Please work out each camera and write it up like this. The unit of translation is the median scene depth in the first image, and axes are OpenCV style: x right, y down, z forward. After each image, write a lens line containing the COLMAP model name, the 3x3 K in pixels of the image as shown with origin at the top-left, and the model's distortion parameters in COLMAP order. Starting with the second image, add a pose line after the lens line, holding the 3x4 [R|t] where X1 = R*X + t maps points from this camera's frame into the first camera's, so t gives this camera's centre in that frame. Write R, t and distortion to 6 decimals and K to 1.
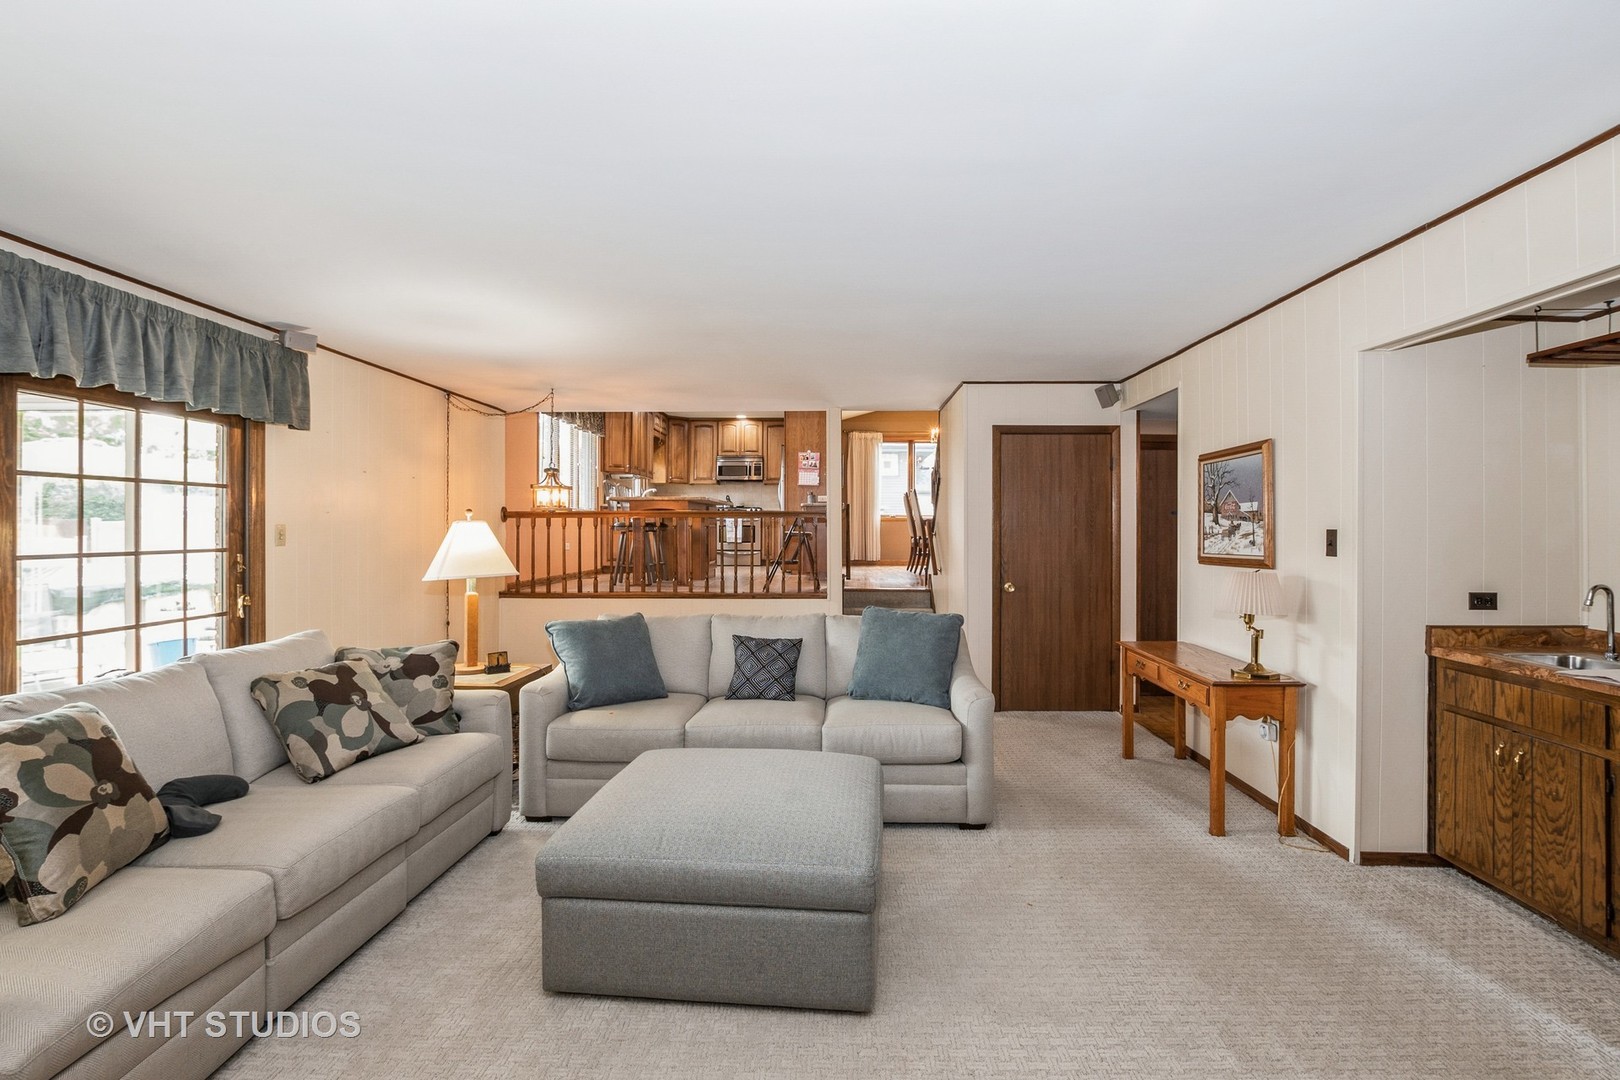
lens RADIAL K [[710.2, 0, 810.4], [0, 710.2, 532.8], [0, 0, 1]] dist [-0.000404, -0.000052]
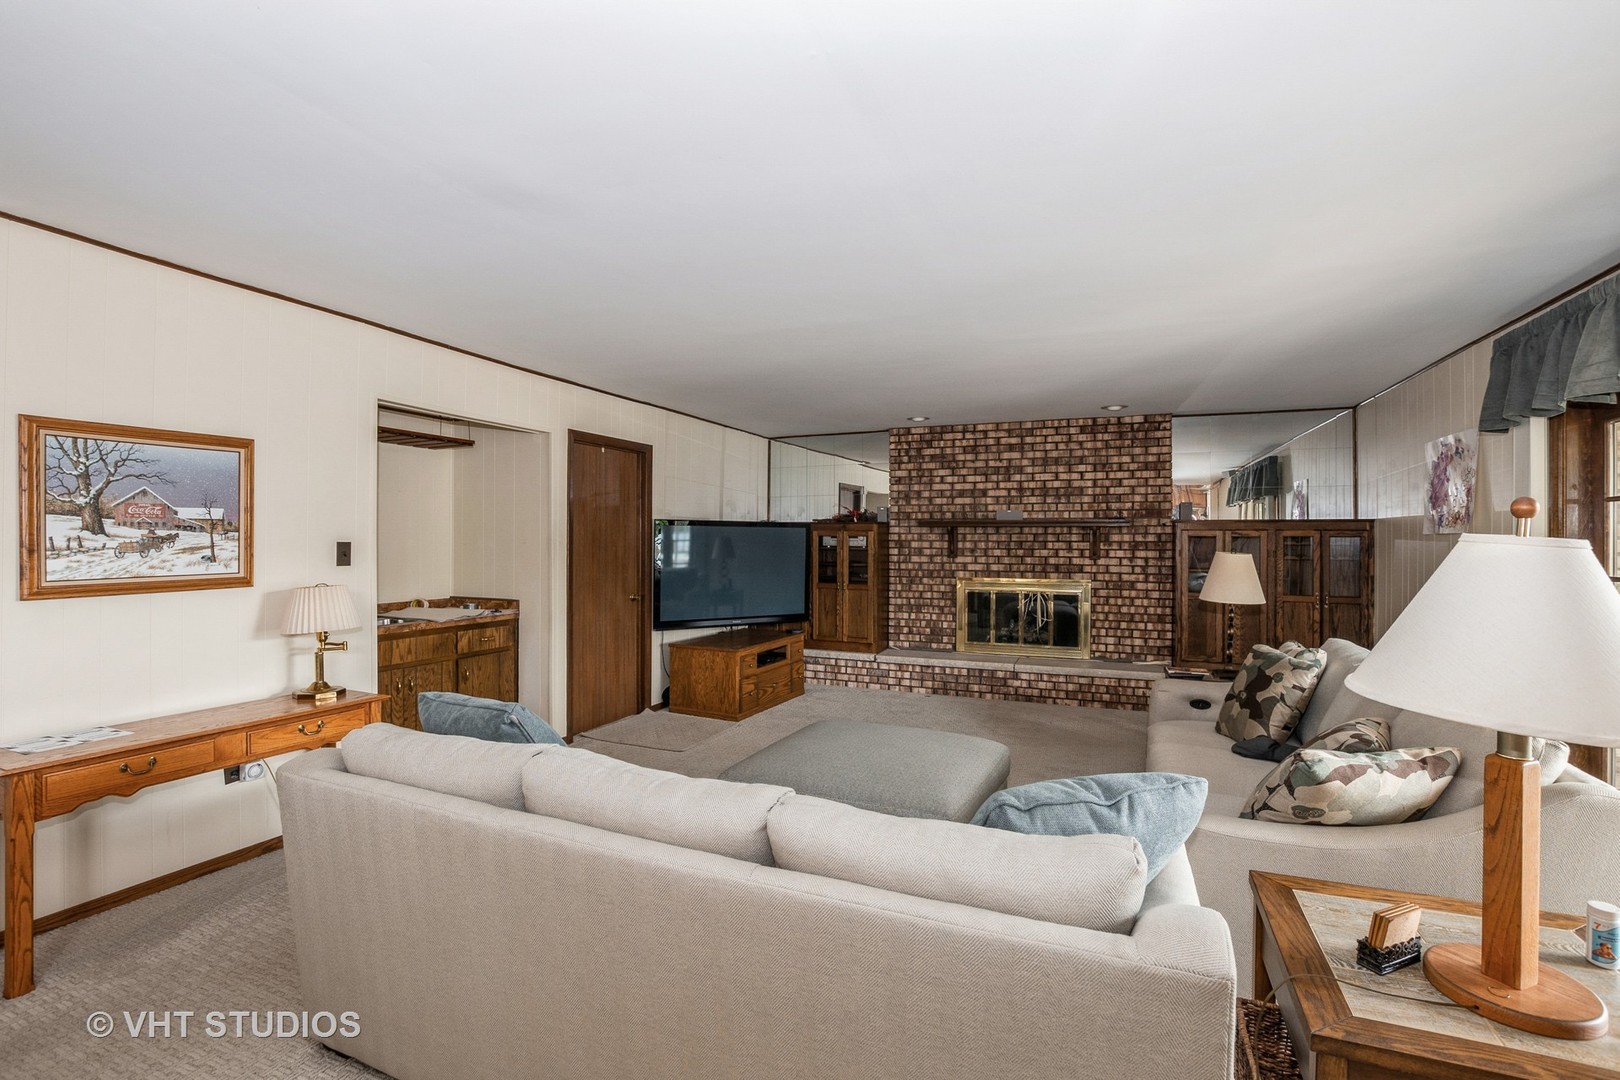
lens RADIAL K [[710.2, 0, 811.5], [0, 710.2, 541.5], [0, 0, 1]] dist [-0.000404, -0.000052]
pose [[-0.931478, -0.004487, 0.363769, -0.302112], [-0.002280, 0.999976, 0.006496, -0.011650], [-0.363790, 0.005221, -0.931466, 1.457845]]
